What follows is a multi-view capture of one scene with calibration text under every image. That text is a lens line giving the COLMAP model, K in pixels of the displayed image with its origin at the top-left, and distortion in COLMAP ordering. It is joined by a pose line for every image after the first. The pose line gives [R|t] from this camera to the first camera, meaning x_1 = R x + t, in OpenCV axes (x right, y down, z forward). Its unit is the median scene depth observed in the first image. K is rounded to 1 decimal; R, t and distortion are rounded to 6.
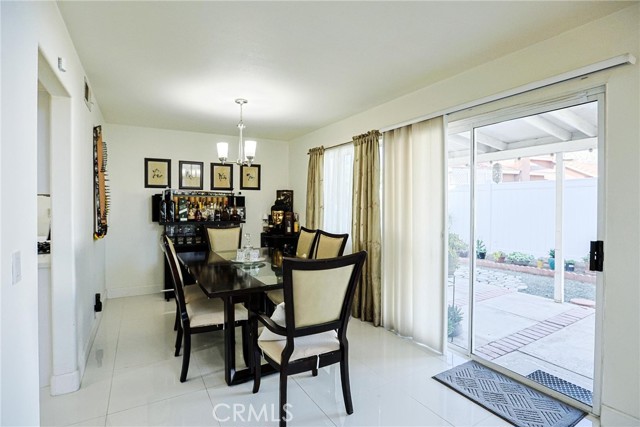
lens RADIAL K [[316.1, 0, 320.8], [0, 316.1, 208.2], [0, 0, 1]] dist [-0.045713, 0.014032]
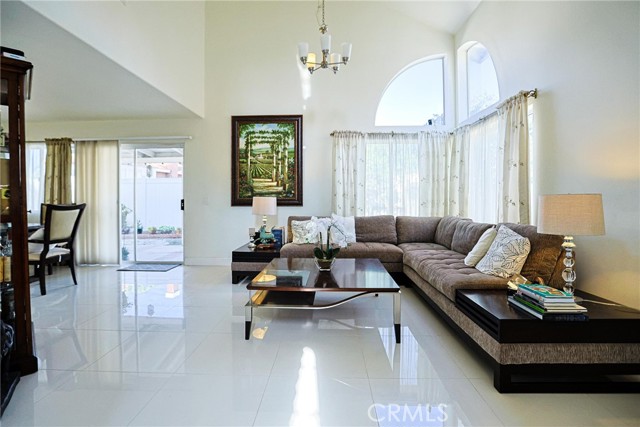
lens RADIAL K [[316.1, 0, 323.3], [0, 316.1, 198.5], [0, 0, 1]] dist [-0.045713, 0.014032]
pose [[0.532855, 0.001731, 0.846205, -0.397037], [0.015323, 0.999814, -0.011695, 0.075189], [-0.846068, 0.019198, 0.532730, -0.771328]]
